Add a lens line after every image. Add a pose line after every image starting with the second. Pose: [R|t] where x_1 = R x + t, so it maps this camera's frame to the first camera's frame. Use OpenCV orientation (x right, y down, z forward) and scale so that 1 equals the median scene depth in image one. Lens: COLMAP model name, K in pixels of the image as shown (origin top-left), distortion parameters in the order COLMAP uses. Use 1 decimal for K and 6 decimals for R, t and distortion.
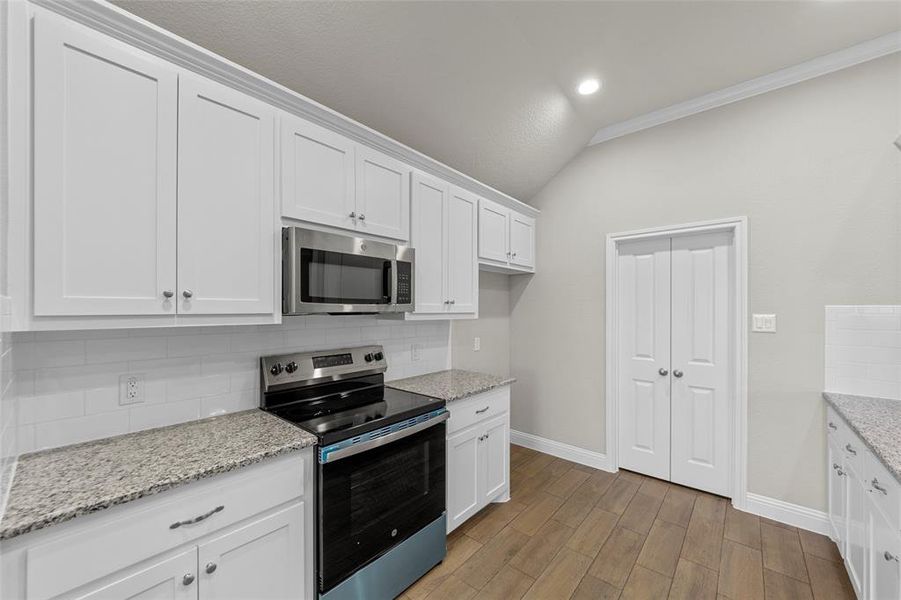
lens RADIAL K [[347.4, 0, 467.2], [0, 347.4, 309.0], [0, 0, 1]] dist [0.005441, -0.000658]
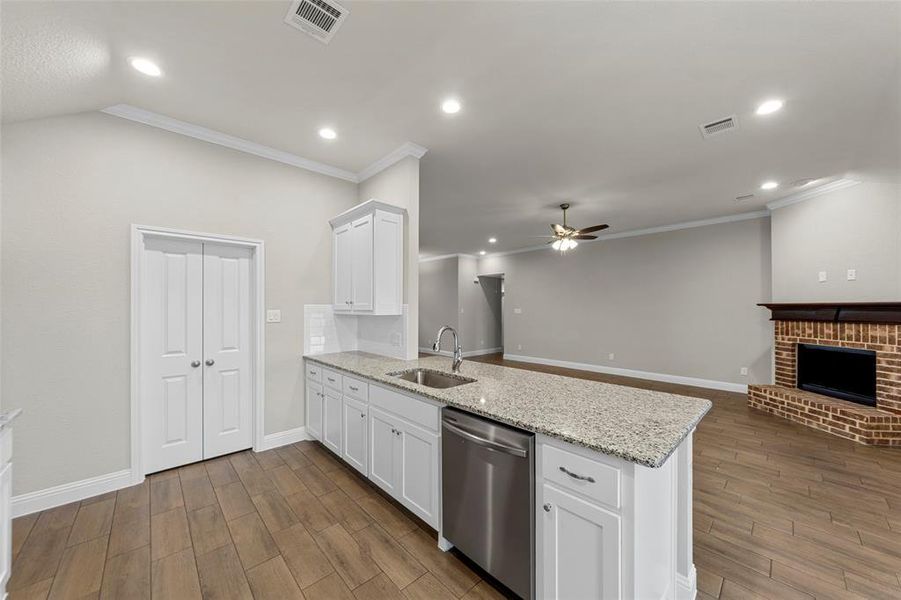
lens RADIAL K [[323.1, 0, 452.4], [0, 323.1, 306.5], [0, 0, 1]] dist [-0.001440, 0.001653]
pose [[0.119342, 0.000983, 0.992853, -0.400955], [0.002122, 0.999997, -0.001245, 0.003203], [-0.992851, 0.002255, 0.119339, 0.086733]]
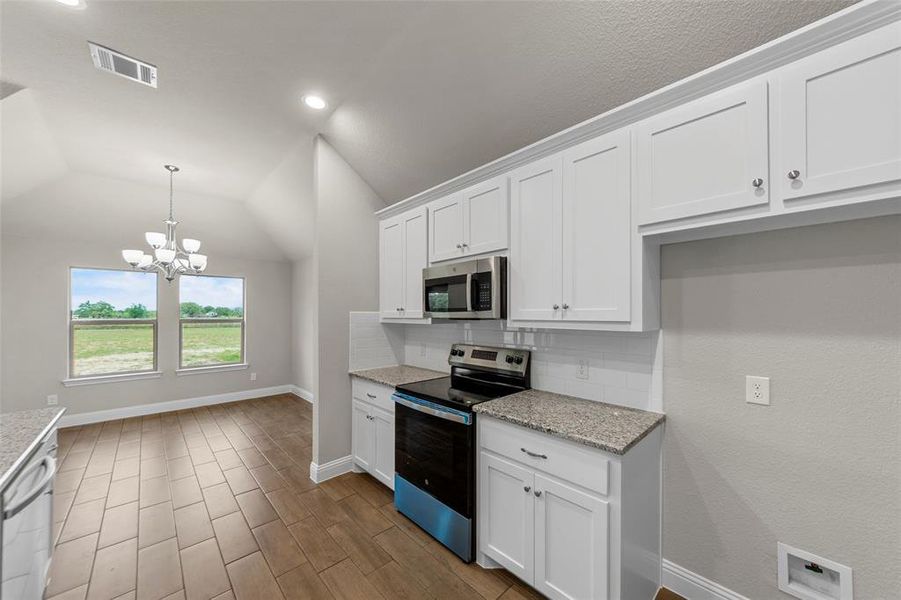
lens RADIAL K [[323.1, 0, 453.6], [0, 323.1, 315.1], [0, 0, 1]] dist [-0.001440, 0.001653]
pose [[-0.121067, -0.005752, -0.992628, 0.681043], [-0.004368, 0.999977, -0.005262, 0.004278], [0.992635, 0.003699, -0.121089, 0.840973]]
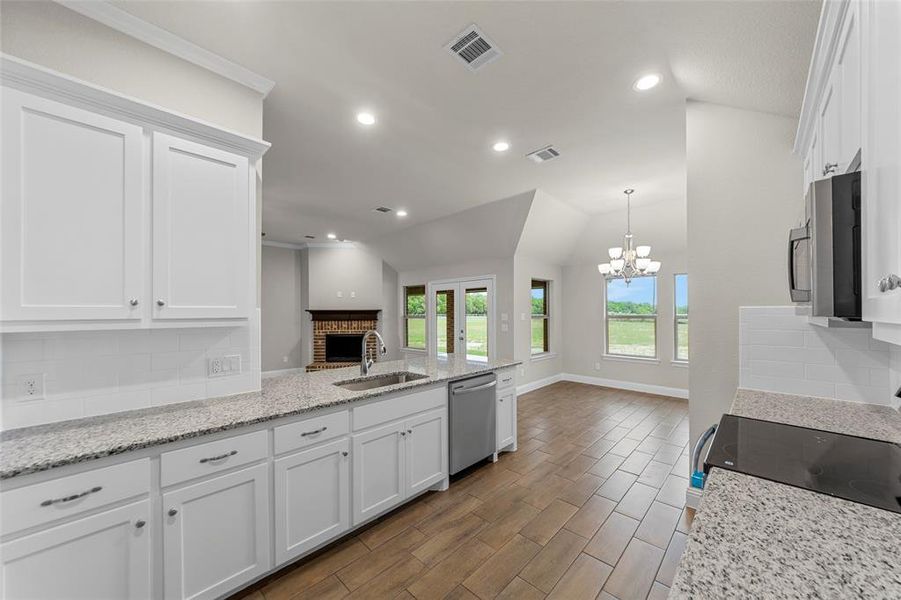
lens RADIAL K [[323.1, 0, 451.7], [0, 323.1, 312.6], [0, 0, 1]] dist [-0.001440, 0.001653]
pose [[-0.997090, -0.000400, 0.076233, 0.259038], [-0.000130, 0.999994, 0.003539, 0.002455], [-0.076234, 0.003518, -0.997084, 1.243335]]
